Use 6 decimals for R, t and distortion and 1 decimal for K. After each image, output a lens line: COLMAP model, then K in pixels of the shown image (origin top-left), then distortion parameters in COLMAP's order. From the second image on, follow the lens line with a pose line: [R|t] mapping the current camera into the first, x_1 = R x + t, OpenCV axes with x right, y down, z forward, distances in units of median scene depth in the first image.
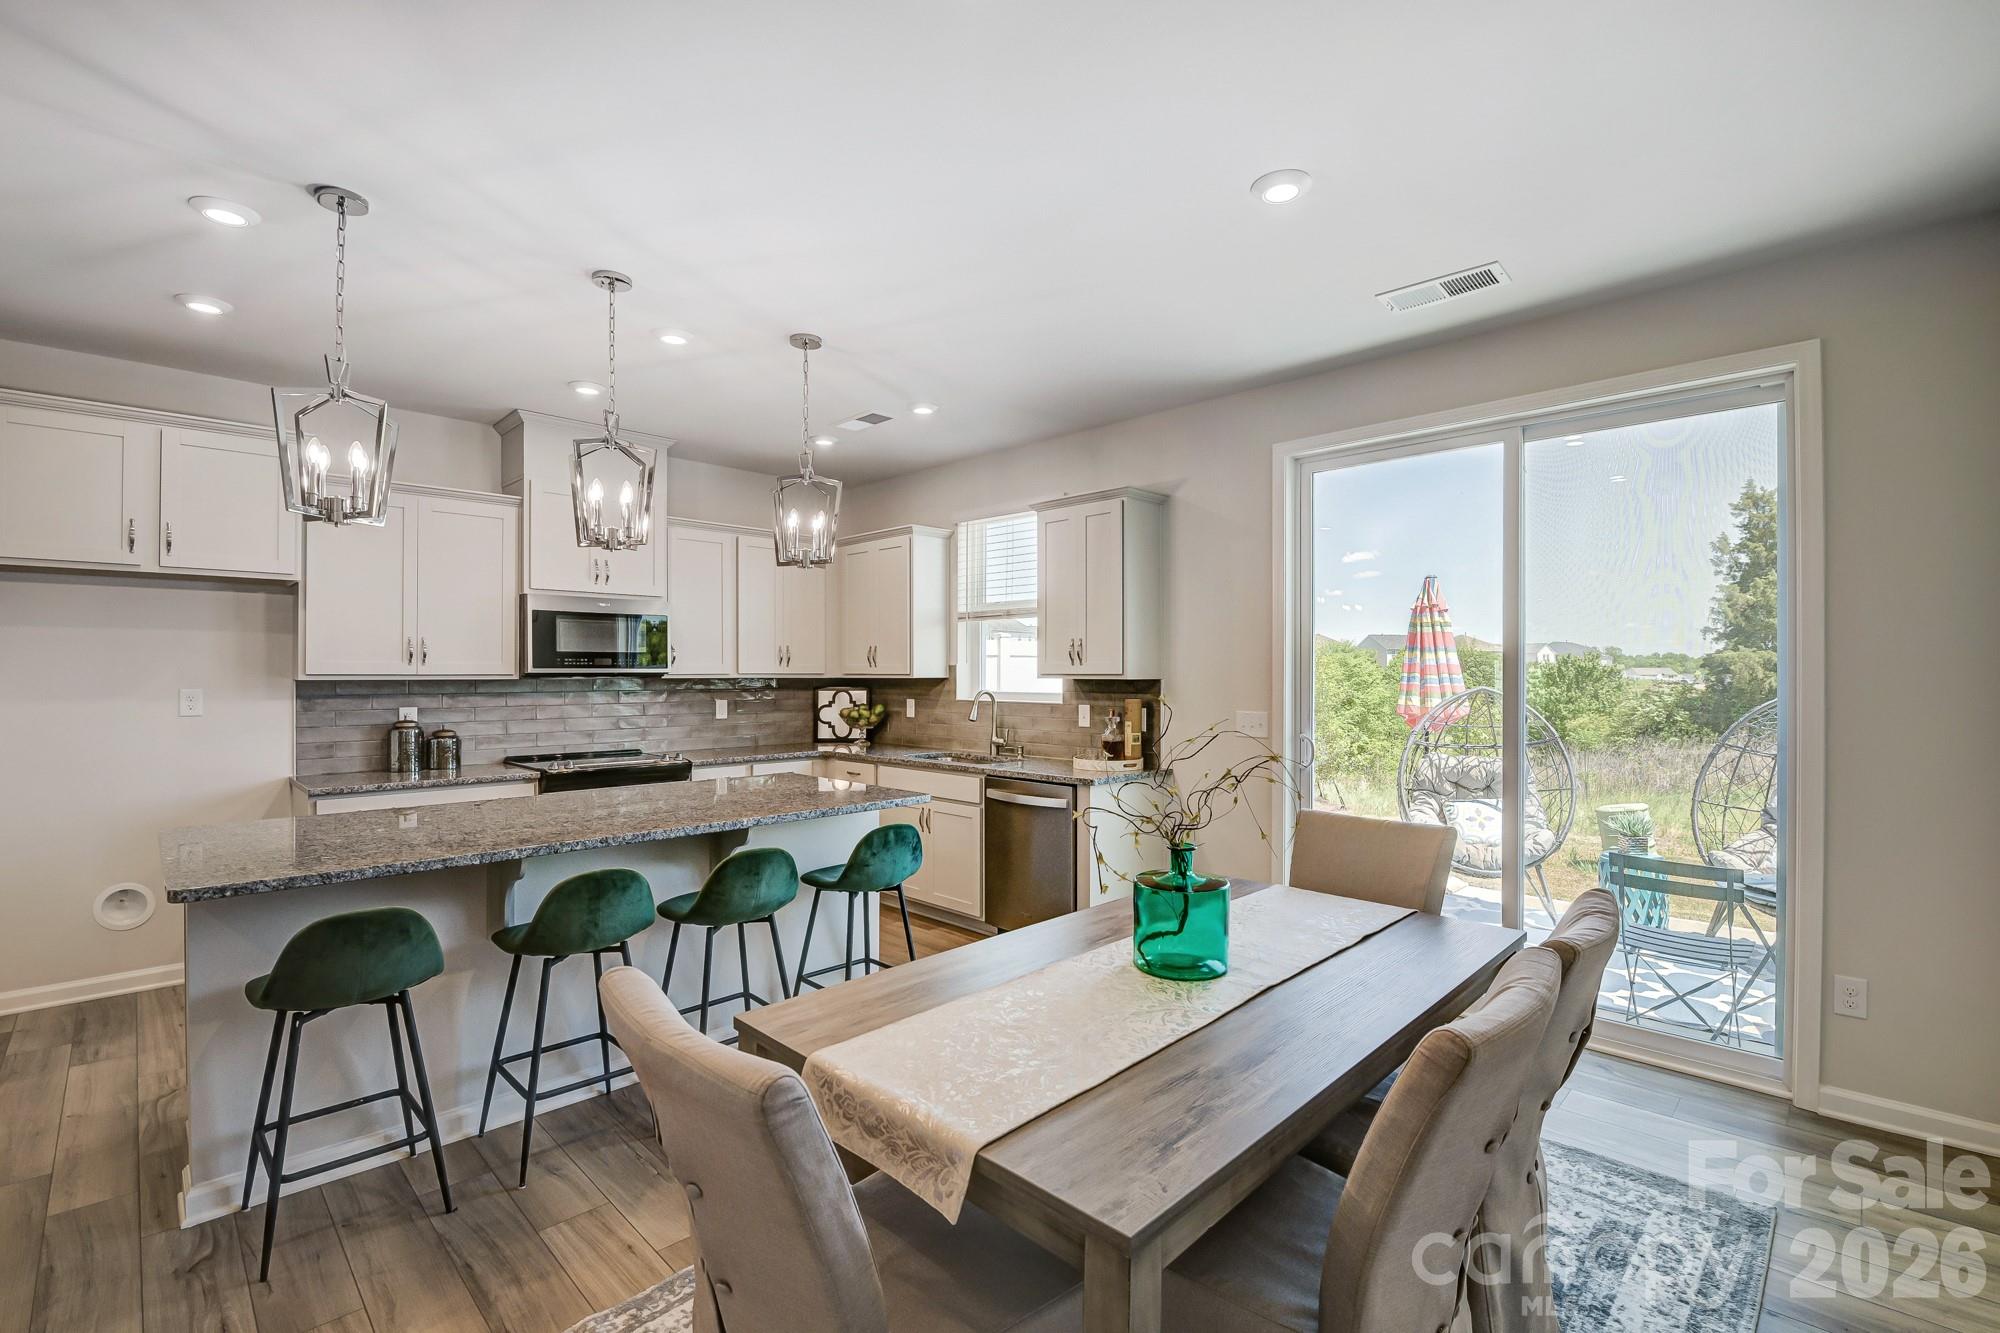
lens RADIAL K [[886.5, 0, 1007.9], [0, 886.5, 670.0], [0, 0, 1]] dist [0.000099, -0.009487]
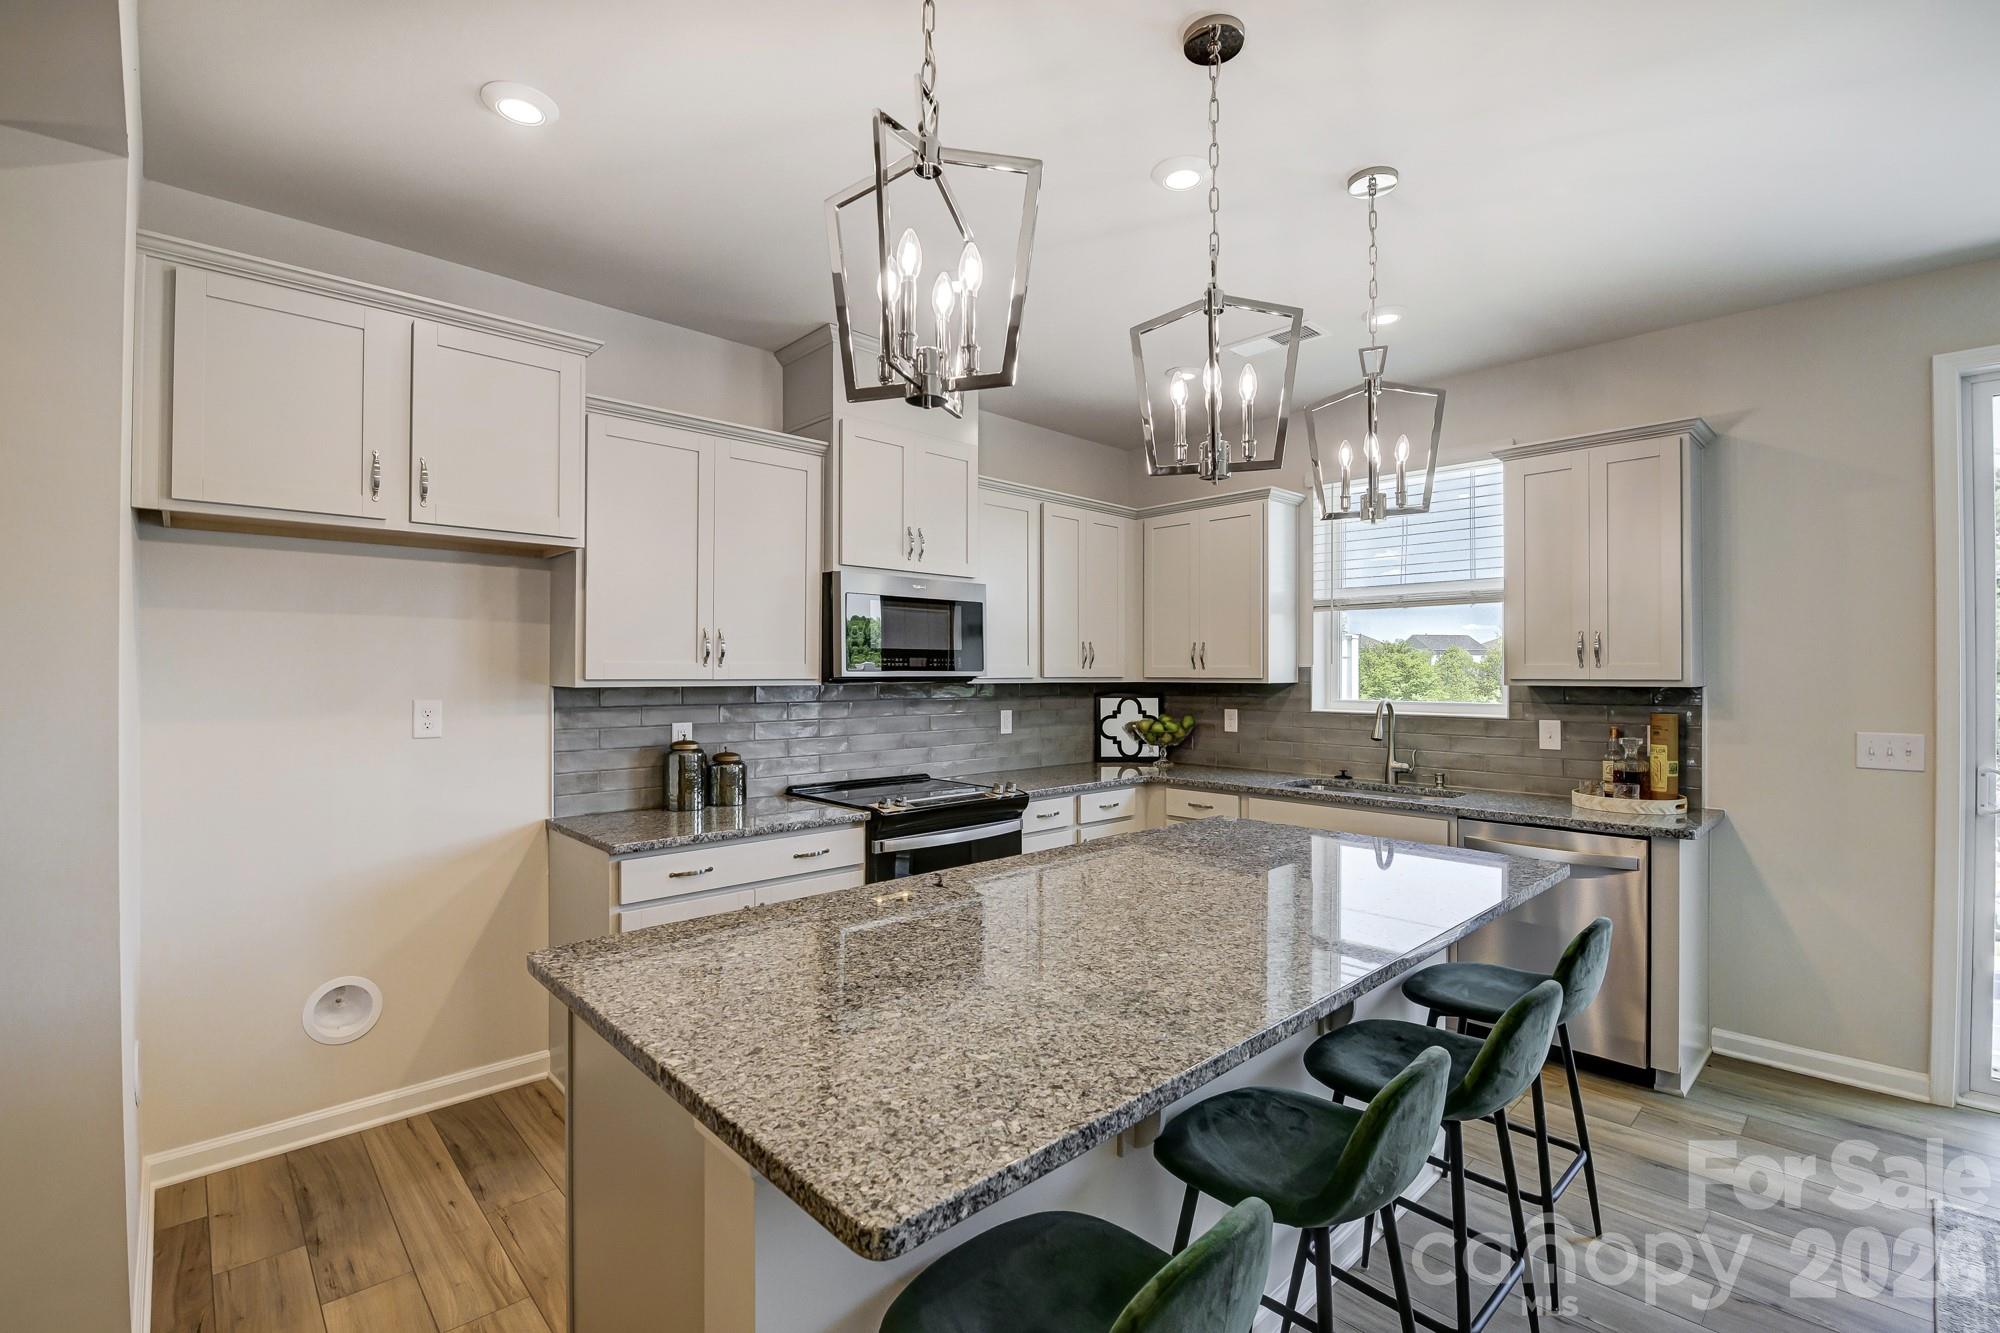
lens RADIAL K [[886.5, 0, 1007.9], [0, 886.5, 670.0], [0, 0, 1]] dist [0.000099, -0.009487]
pose [[0.999517, 0.001213, -0.031058, -0.361335], [-0.001233, 0.999999, -0.000610, -0.002375], [0.031057, 0.000648, 0.999517, 0.246018]]
